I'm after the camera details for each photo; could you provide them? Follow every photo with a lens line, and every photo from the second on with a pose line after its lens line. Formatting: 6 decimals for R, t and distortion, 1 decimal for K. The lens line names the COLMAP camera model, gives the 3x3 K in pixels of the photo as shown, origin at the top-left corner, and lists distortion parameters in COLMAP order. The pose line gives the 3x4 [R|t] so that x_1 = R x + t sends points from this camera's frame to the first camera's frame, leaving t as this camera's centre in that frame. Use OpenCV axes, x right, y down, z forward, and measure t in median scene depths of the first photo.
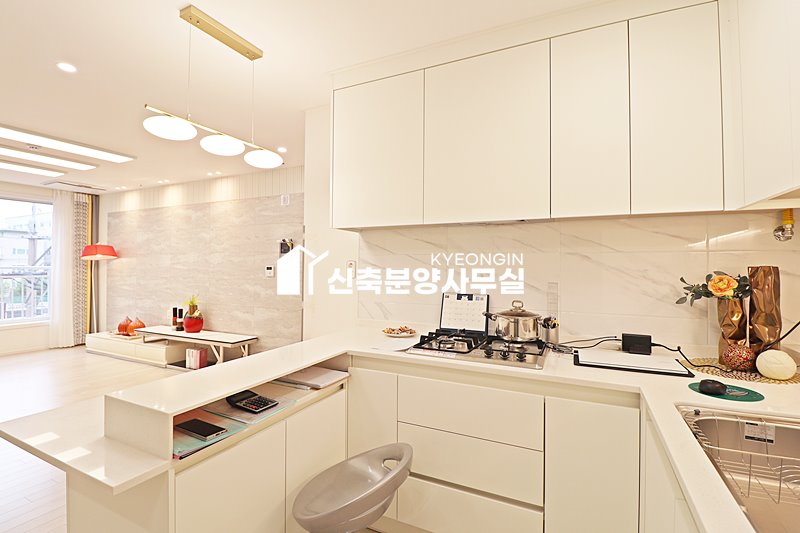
lens RADIAL K [[373.4, 0, 391.8], [0, 373.4, 254.9], [0, 0, 1]] dist [0.002052, -0.004374]
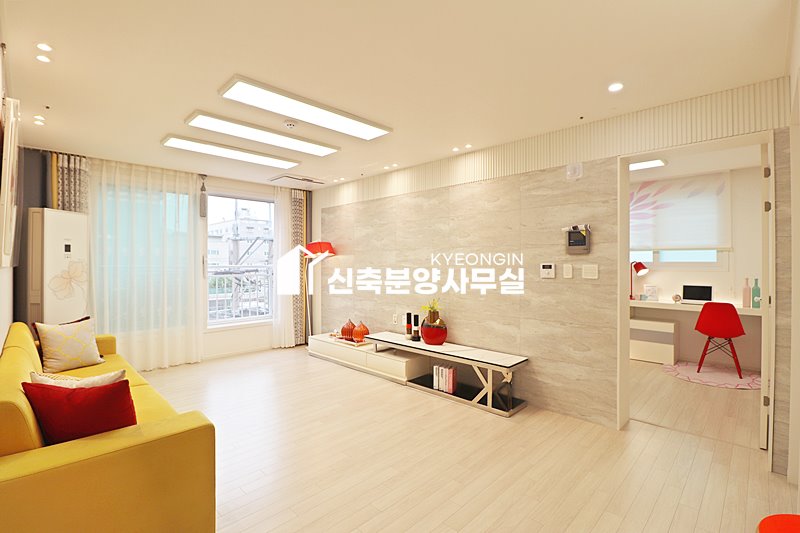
lens RADIAL K [[373.4, 0, 408.9], [0, 373.4, 252.3], [0, 0, 1]] dist [0.002052, -0.004374]
pose [[0.954407, -0.012605, -0.298241, -0.327358], [0.012788, 0.999917, -0.001339, 0.004449], [0.298234, -0.002536, 0.954490, 0.191137]]
